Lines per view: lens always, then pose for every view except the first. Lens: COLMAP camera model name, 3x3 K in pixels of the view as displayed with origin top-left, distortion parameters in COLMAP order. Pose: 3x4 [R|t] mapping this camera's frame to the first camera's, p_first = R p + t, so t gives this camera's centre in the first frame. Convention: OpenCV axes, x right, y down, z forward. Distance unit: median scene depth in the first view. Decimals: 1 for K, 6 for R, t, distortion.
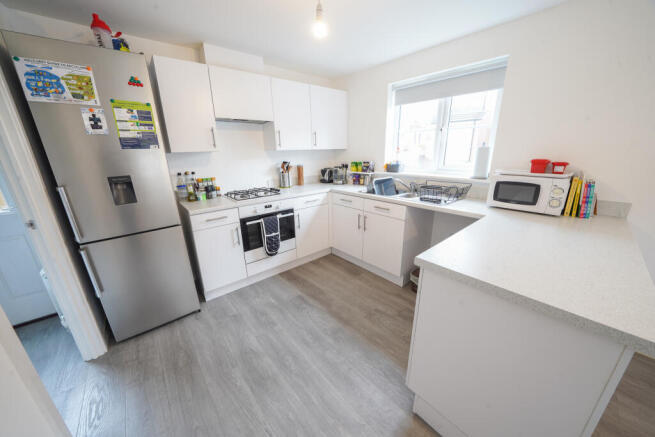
lens RADIAL K [[225.4, 0, 328.9], [0, 225.4, 220.4], [0, 0, 1]] dist [-0.020148, -0.000114]
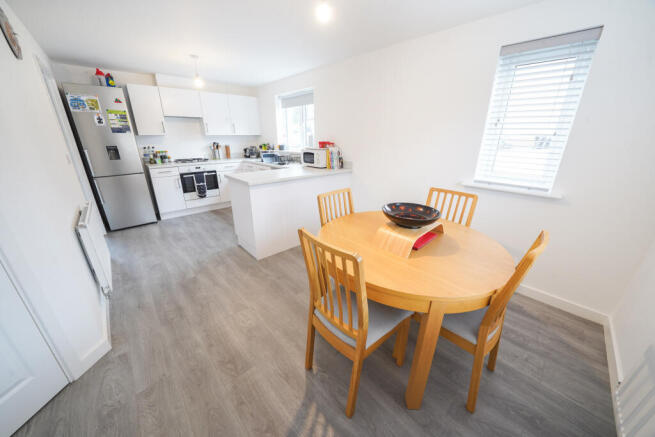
lens RADIAL K [[225.4, 0, 327.8], [0, 225.4, 218.9], [0, 0, 1]] dist [-0.020148, -0.000114]
pose [[0.998893, 0.007815, 0.046394, 0.688097], [-0.010089, 0.998749, 0.048979, 0.249828], [-0.045954, -0.049393, 0.997722, -0.828130]]
